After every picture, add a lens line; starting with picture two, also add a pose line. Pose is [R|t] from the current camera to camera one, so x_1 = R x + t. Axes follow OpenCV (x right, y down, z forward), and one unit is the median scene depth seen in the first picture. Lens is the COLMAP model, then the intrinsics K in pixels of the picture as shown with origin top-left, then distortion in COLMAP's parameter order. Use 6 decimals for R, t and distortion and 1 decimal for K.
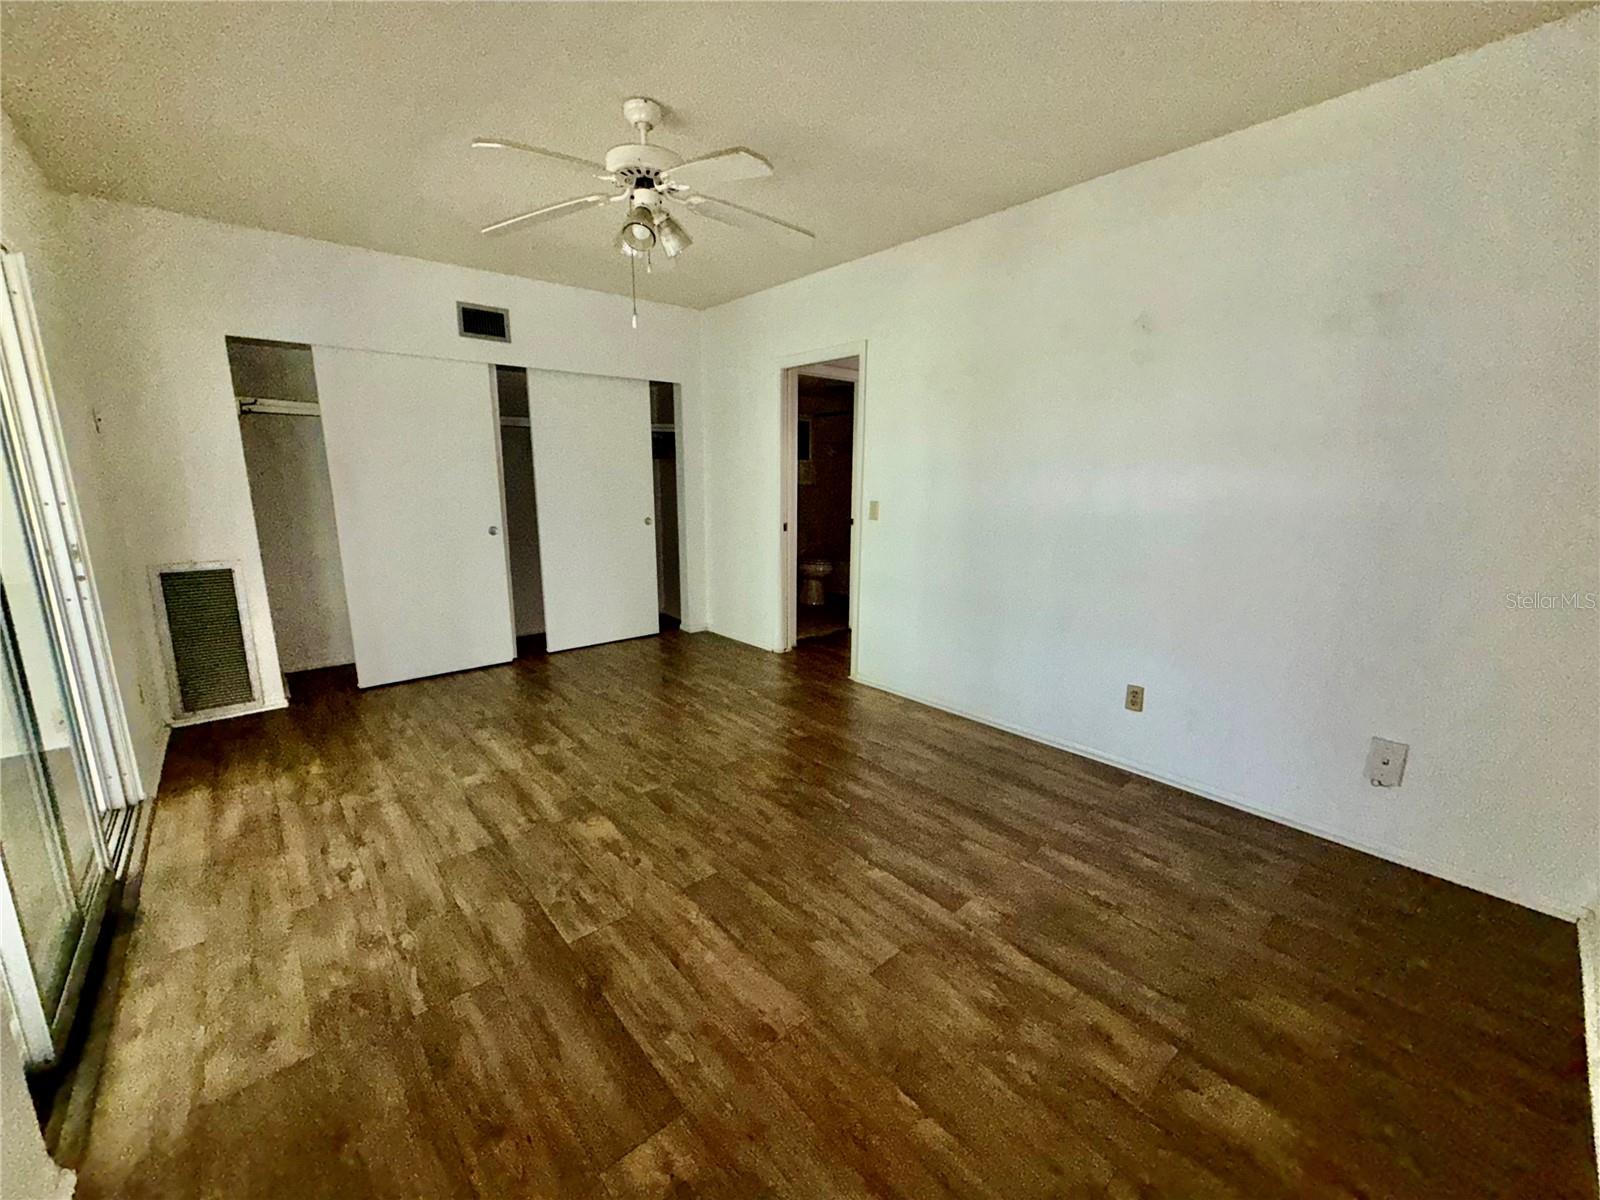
lens RADIAL K [[637.5, 0, 796.3], [0, 637.5, 601.4], [0, 0, 1]] dist [0.000096, 0.000357]
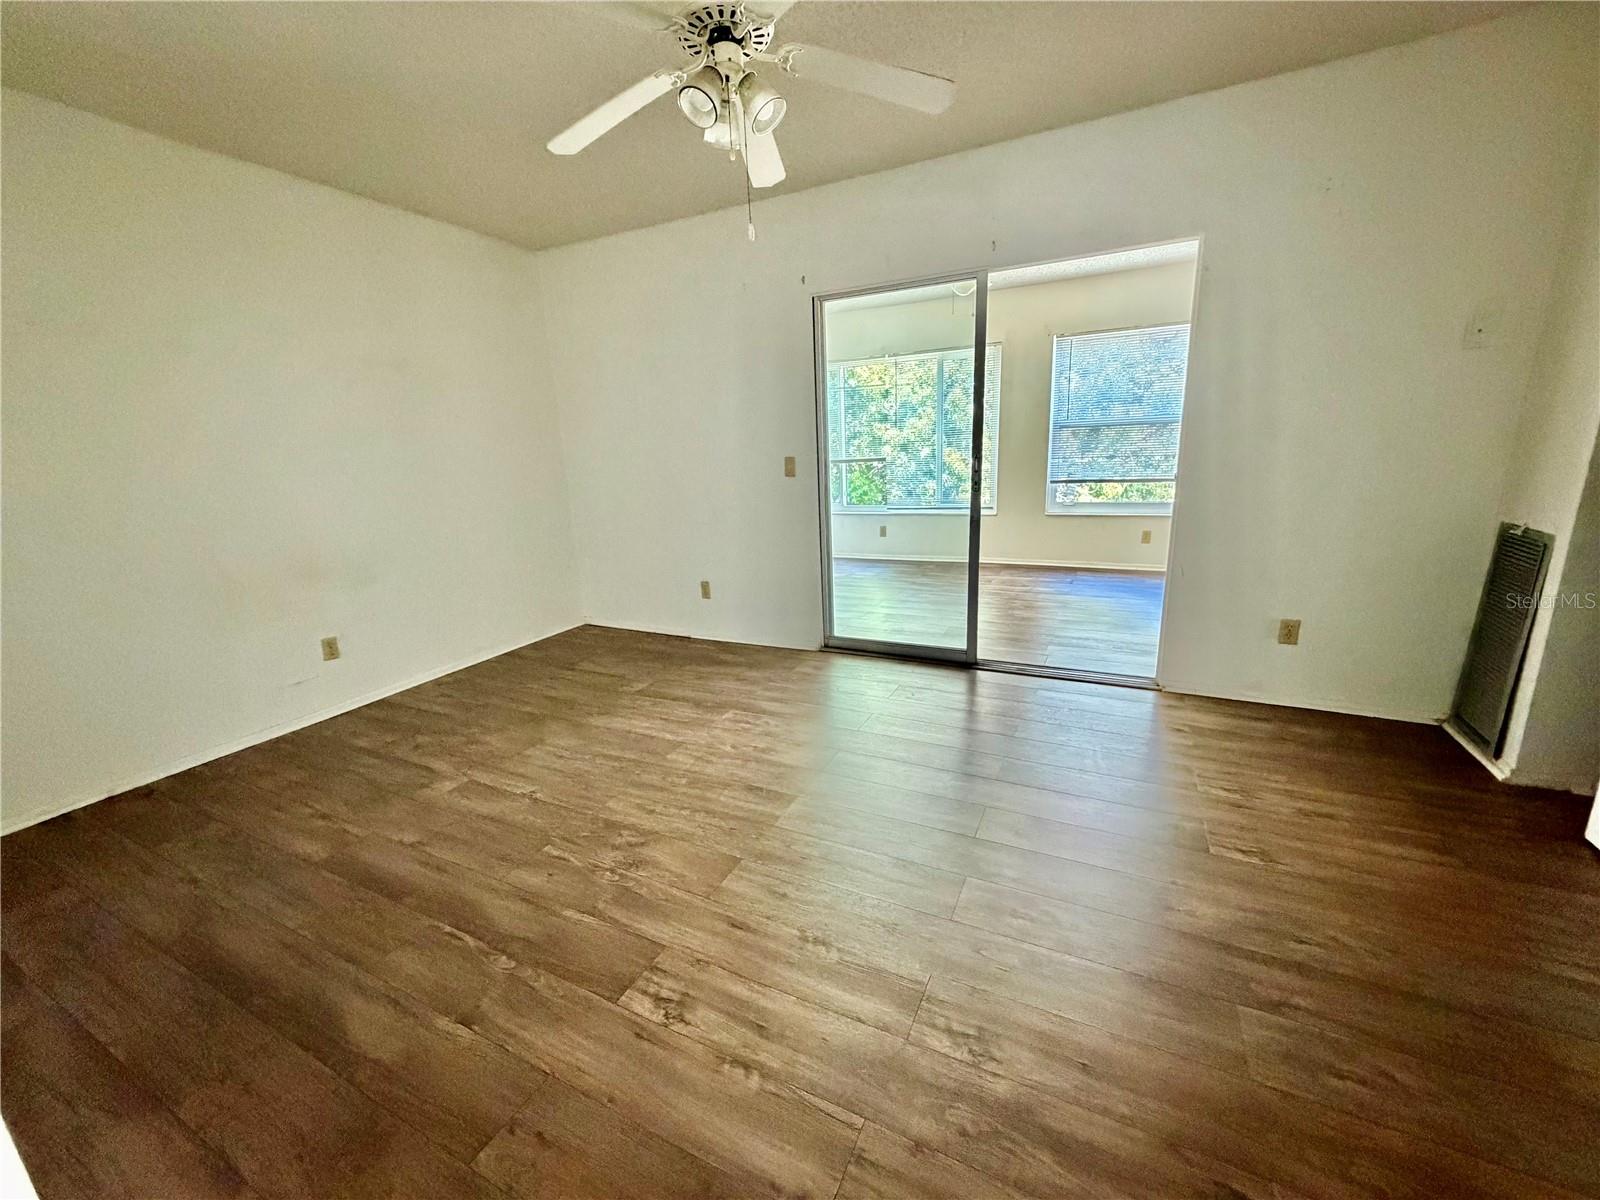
lens RADIAL K [[637.5, 0, 796.3], [0, 637.5, 601.4], [0, 0, 1]] dist [0.000096, 0.000357]
pose [[-0.926506, 0.127196, -0.354131, 0.043966], [-0.034253, 0.908716, 0.416008, -0.404739], [0.374719, 0.397564, -0.837573, 2.174285]]
